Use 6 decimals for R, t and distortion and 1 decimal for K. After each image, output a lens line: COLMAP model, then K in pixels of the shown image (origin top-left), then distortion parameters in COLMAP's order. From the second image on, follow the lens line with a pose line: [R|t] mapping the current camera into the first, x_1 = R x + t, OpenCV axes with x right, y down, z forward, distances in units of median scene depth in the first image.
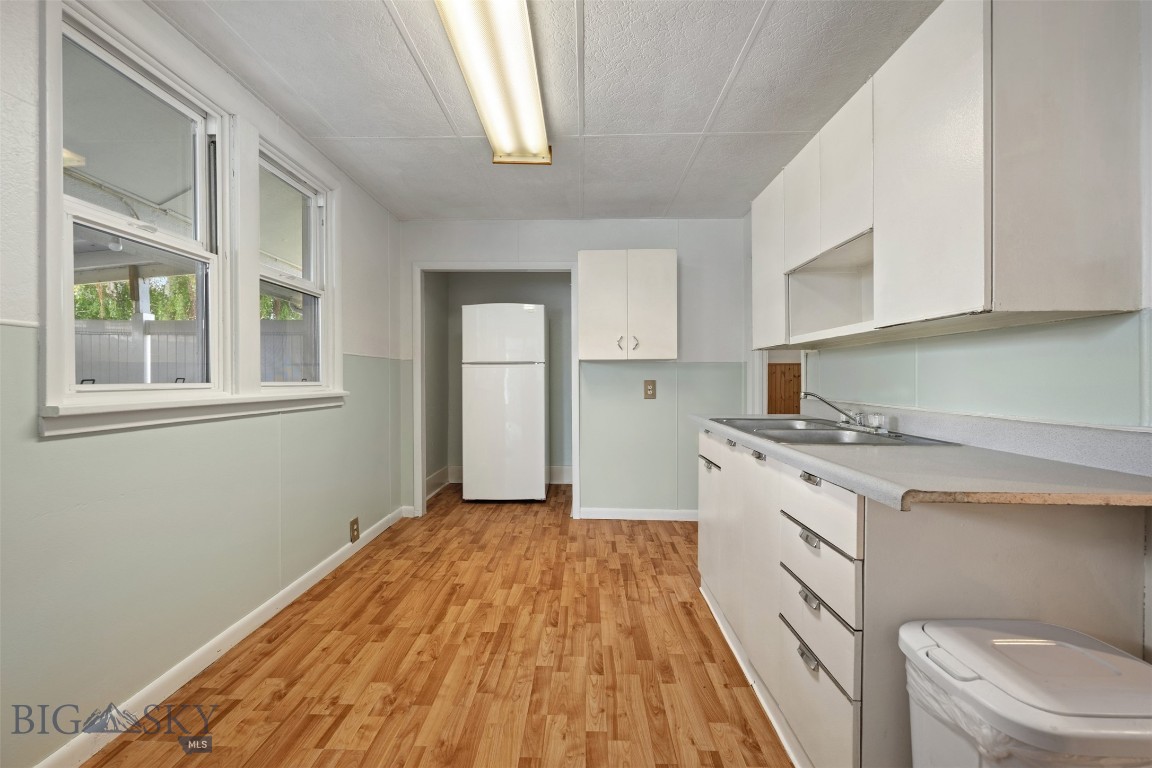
lens RADIAL K [[458.7, 0, 572.8], [0, 458.7, 382.8], [0, 0, 1]] dist [-0.001724, 0.000102]
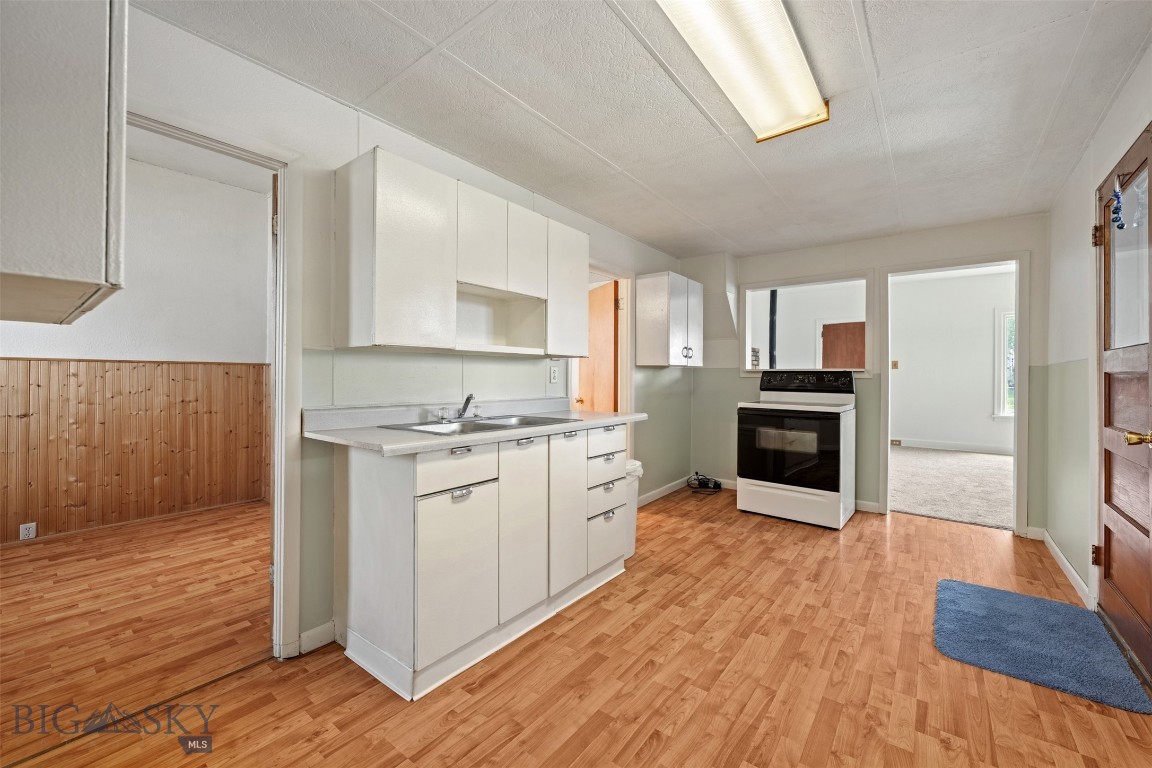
lens RADIAL K [[458.7, 0, 574.7], [0, 458.7, 377.4], [0, 0, 1]] dist [-0.001724, 0.000102]
pose [[-0.804018, 0.000687, 0.594605, -0.339845], [0.006516, 0.999949, 0.007656, -0.025368], [-0.594570, 0.010030, -0.803981, 1.553088]]
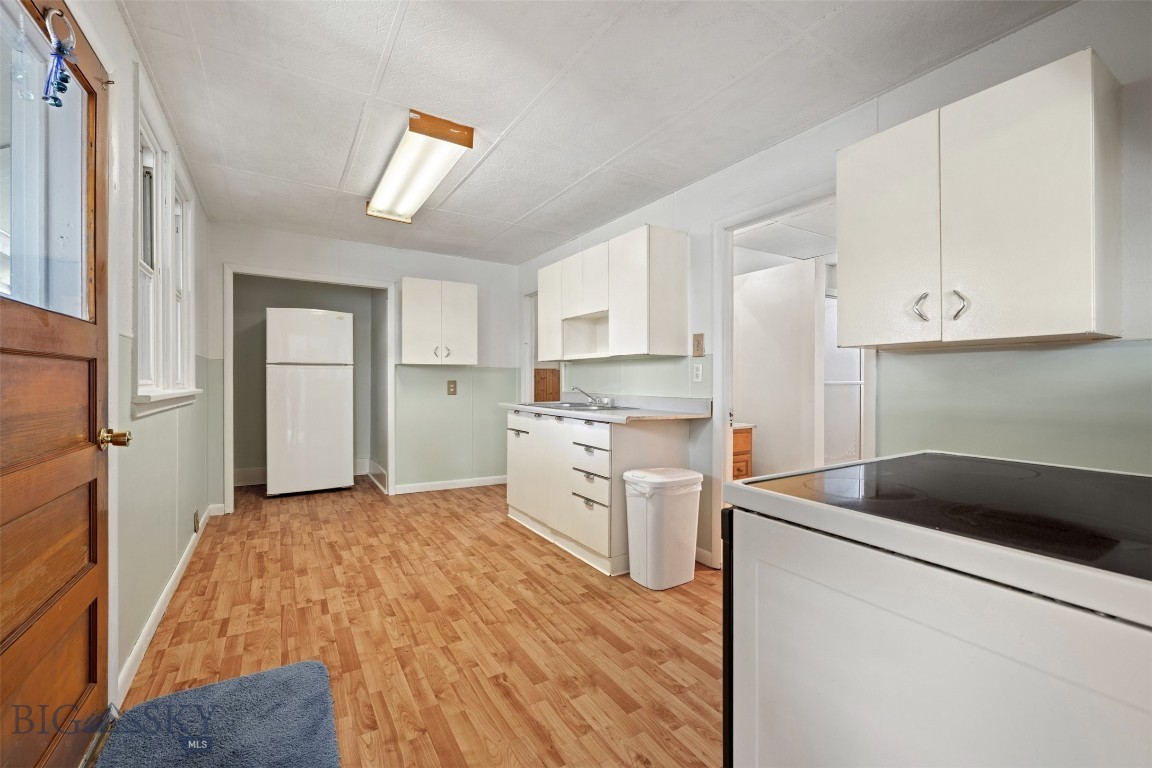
lens RADIAL K [[478.0, 0, 571.8], [0, 478.0, 382.1], [0, 0, 1]] dist [-0.001311, 0.000386]
pose [[0.836942, 0.002538, 0.547285, -0.472130], [0.000841, 0.999982, -0.005923, 0.011832], [-0.547291, 0.005417, 0.836925, -0.518491]]
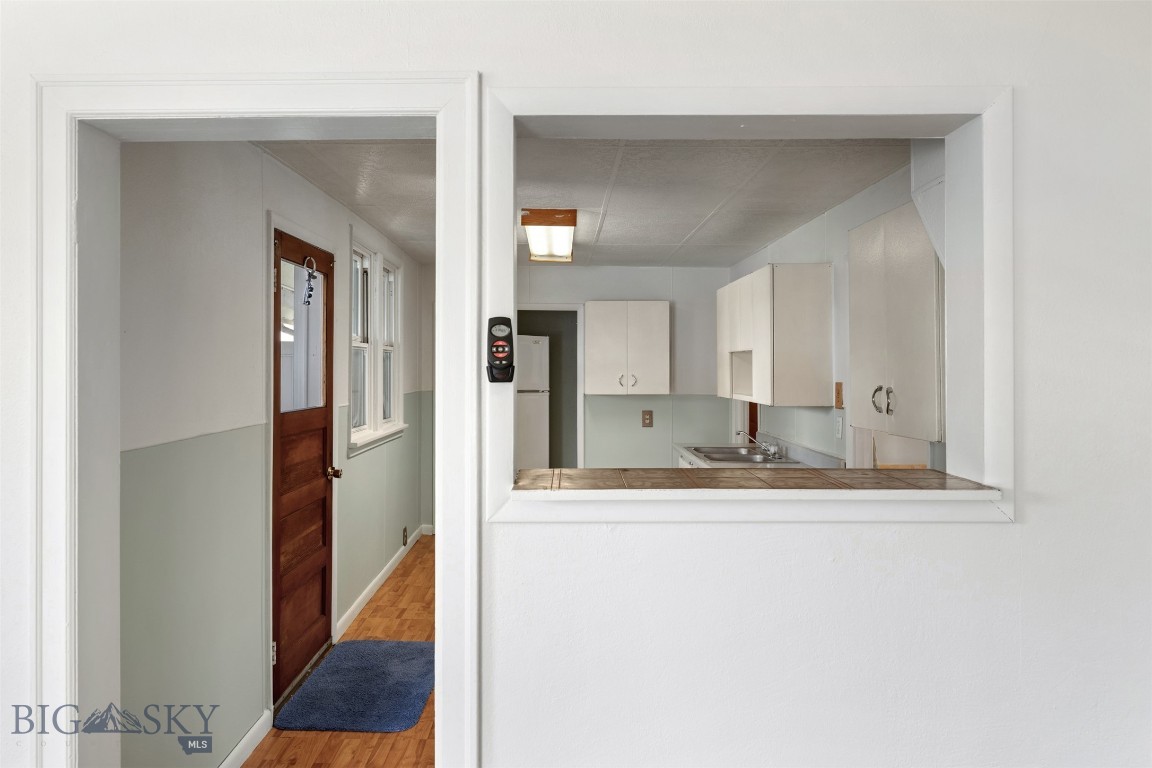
lens RADIAL K [[778.2, 0, 558.8], [0, 778.2, 359.1], [0, 0, 1]] dist [-0.002933, 0.000566]
pose [[0.999648, 0.004411, 0.026151, -0.160452], [-0.003845, 0.999758, -0.021667, -0.146168], [-0.026240, 0.021559, 0.999423, -1.466509]]
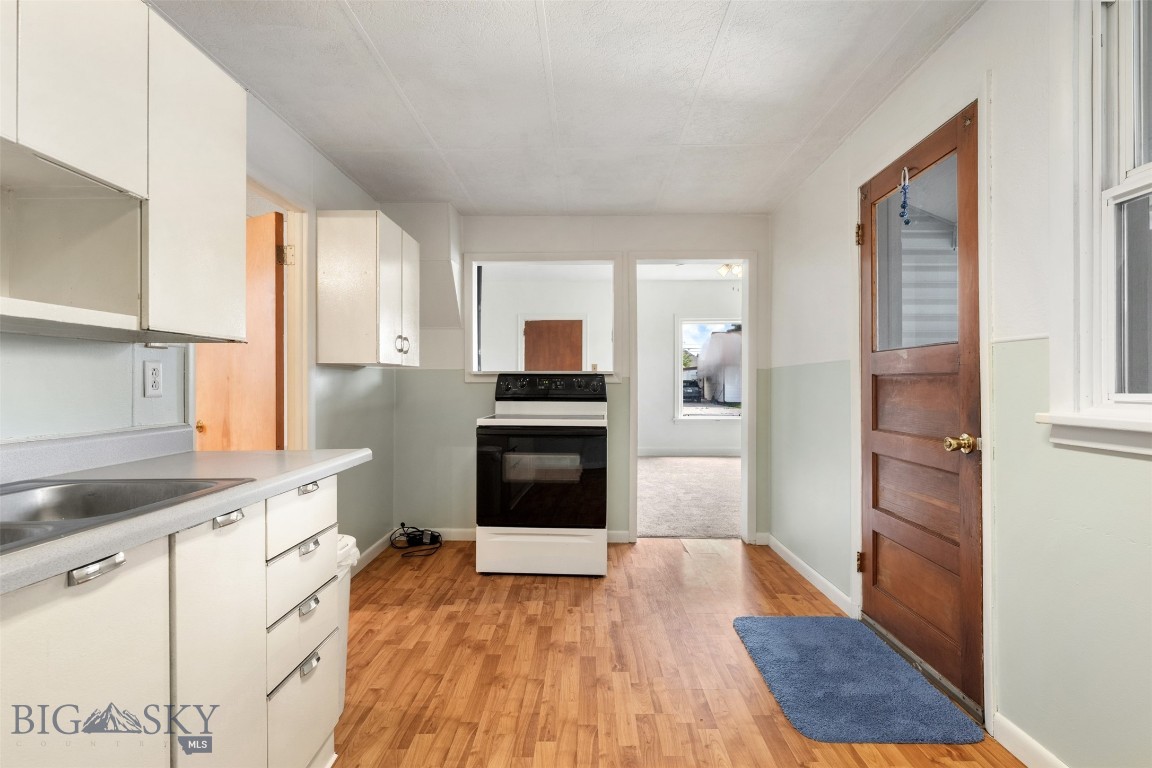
lens RADIAL K [[563.8, 0, 574.4], [0, 563.8, 382.5], [0, 0, 1]] dist [-0.004734, 0.000204]
pose [[-0.999934, 0.007987, -0.008199, -0.040238], [0.007904, 0.999918, 0.010123, -0.020883], [0.008279, 0.010058, -0.999915, 1.262067]]
